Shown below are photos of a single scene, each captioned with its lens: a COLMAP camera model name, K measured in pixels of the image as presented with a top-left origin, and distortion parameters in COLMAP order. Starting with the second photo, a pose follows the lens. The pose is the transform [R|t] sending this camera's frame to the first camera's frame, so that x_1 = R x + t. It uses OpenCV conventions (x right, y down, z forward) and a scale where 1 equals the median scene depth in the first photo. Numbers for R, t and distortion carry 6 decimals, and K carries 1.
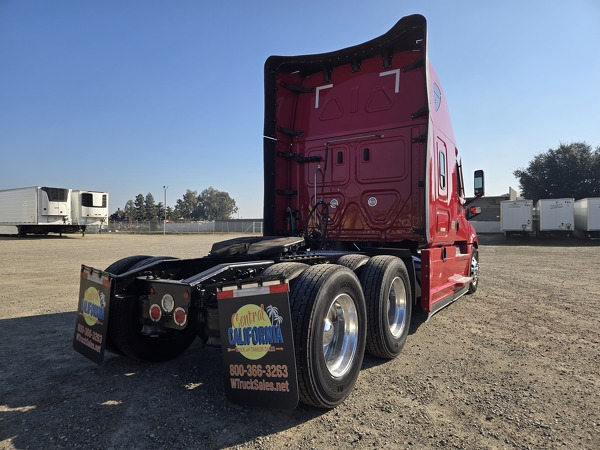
lens RADIAL K [[404.3, 0, 292.4], [0, 404.3, 223.5], [0, 0, 1]] dist [0.046073, -0.002640]
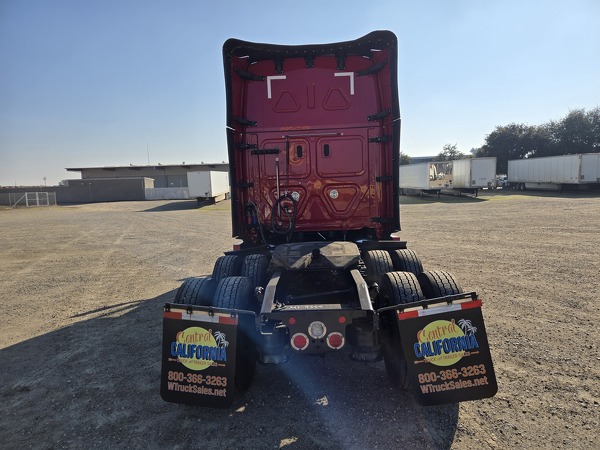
lens RADIAL K [[406.4, 0, 301.9], [0, 406.4, 224.7], [0, 0, 1]] dist [0.072587, -0.054041]
pose [[0.858499, -0.078407, 0.506786, -0.647244], [0.028103, 0.993950, 0.106173, -0.133251], [-0.512045, -0.076907, 0.855509, 0.137647]]
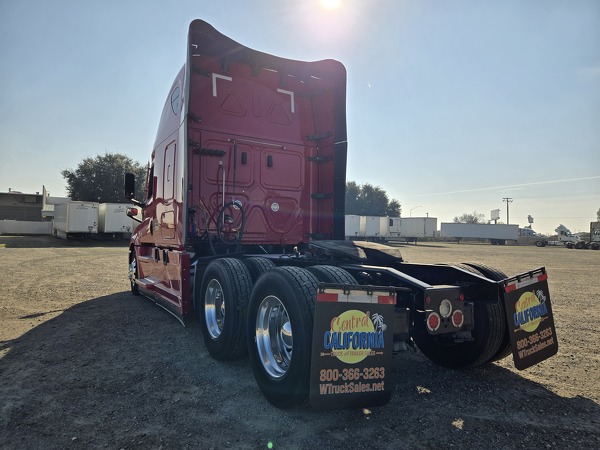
lens RADIAL K [[406.4, 0, 301.9], [0, 406.4, 224.7], [0, 0, 1]] dist [0.072587, -0.054041]
pose [[0.432302, 0.033582, 0.901103, -1.073622], [-0.033801, 0.999207, -0.021022, 0.018119], [-0.901095, -0.021371, 0.433094, 0.690319]]
